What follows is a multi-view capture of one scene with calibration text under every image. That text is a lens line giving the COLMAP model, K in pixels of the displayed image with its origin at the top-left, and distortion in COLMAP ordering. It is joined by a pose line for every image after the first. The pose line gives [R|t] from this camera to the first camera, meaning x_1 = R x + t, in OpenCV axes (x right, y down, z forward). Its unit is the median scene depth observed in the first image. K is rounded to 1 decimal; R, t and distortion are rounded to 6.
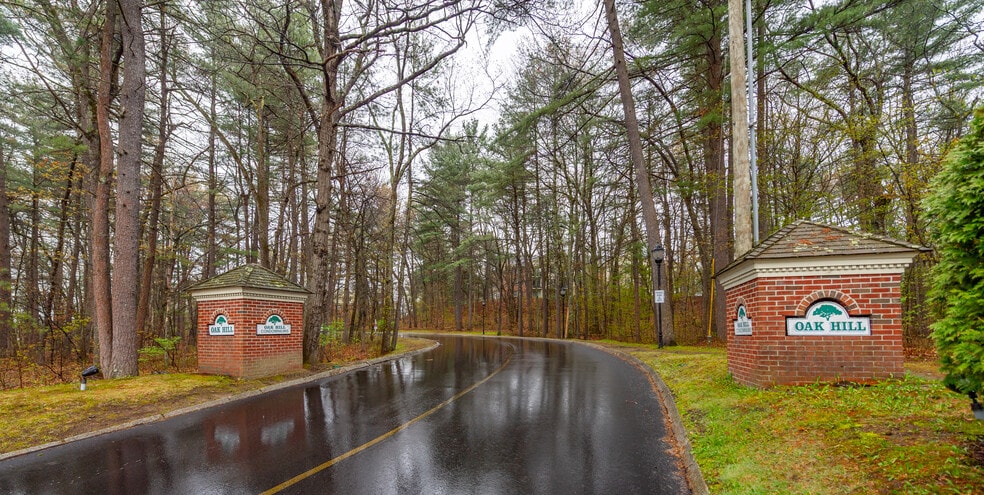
lens RADIAL K [[375.8, 0, 491.5], [0, 375.8, 326.4], [0, 0, 1]] dist [0.000655, 0.000268]
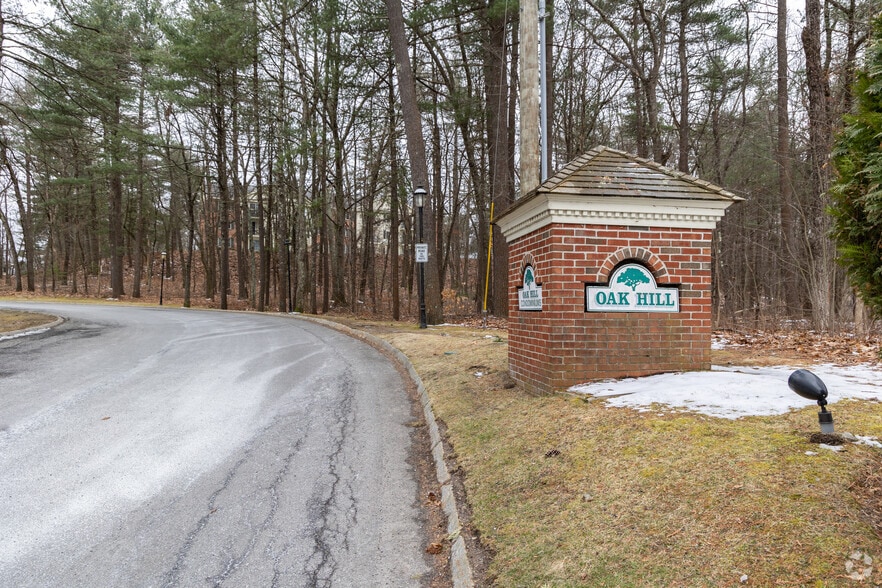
lens RADIAL K [[355.1, 0, 437.2], [0, 355.1, 304.6], [0, 0, 1]] dist [0.013316, -0.000004]
pose [[0.920033, 0.017066, 0.391468, 0.277011], [-0.020811, 0.999769, 0.005326, 0.013438], [-0.391287, -0.013047, 0.920176, 0.495229]]
